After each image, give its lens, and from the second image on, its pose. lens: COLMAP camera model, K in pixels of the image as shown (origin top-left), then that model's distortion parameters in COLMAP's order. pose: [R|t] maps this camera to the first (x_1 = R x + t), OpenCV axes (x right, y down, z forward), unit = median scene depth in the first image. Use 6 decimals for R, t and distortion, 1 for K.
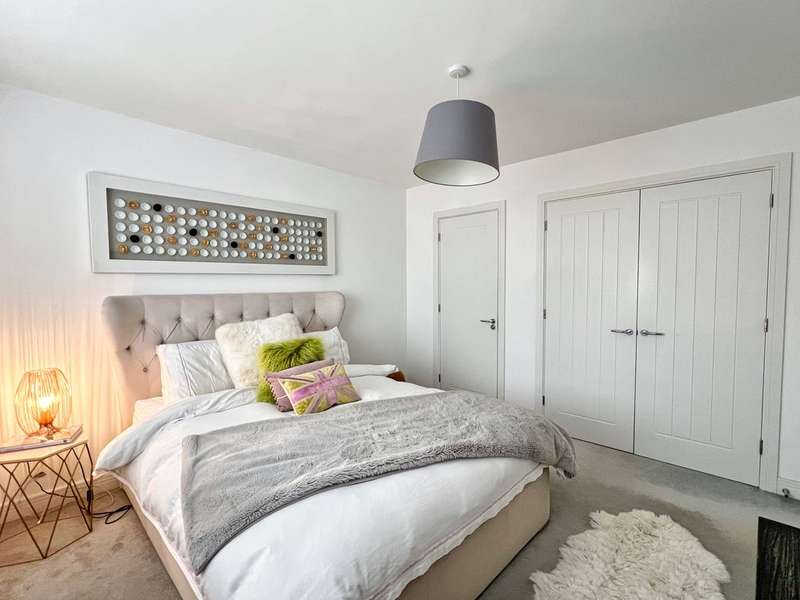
lens RADIAL K [[376.1, 0, 400.0], [0, 376.1, 300.0], [0, 0, 1]] dist [-0.001402, -0.000276]
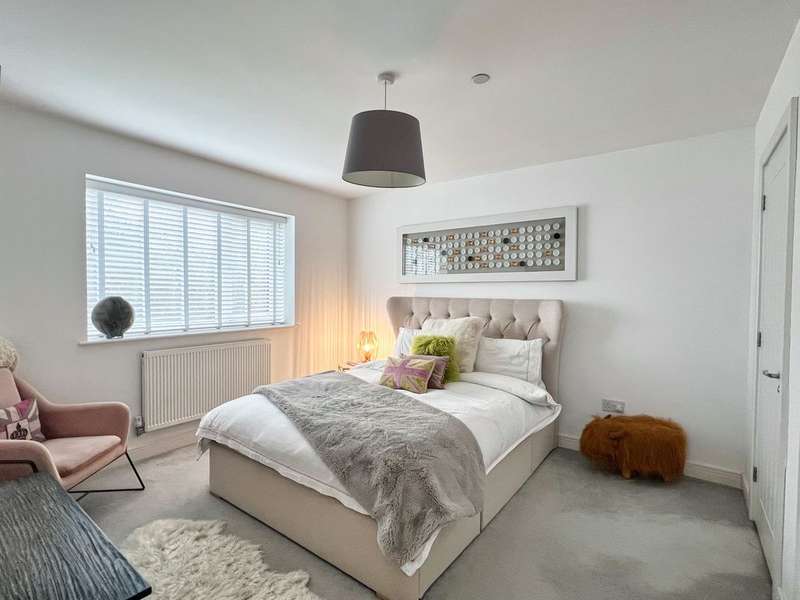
lens RADIAL K [[385.2, 0, 397.5], [0, 385.2, 301.7], [0, 0, 1]] dist [-0.001279, -0.000185]
pose [[0.135104, 0.034654, -0.990225, 0.747067], [-0.050723, 0.998320, 0.028017, -0.027218], [0.989532, 0.046442, 0.136635, 0.566294]]
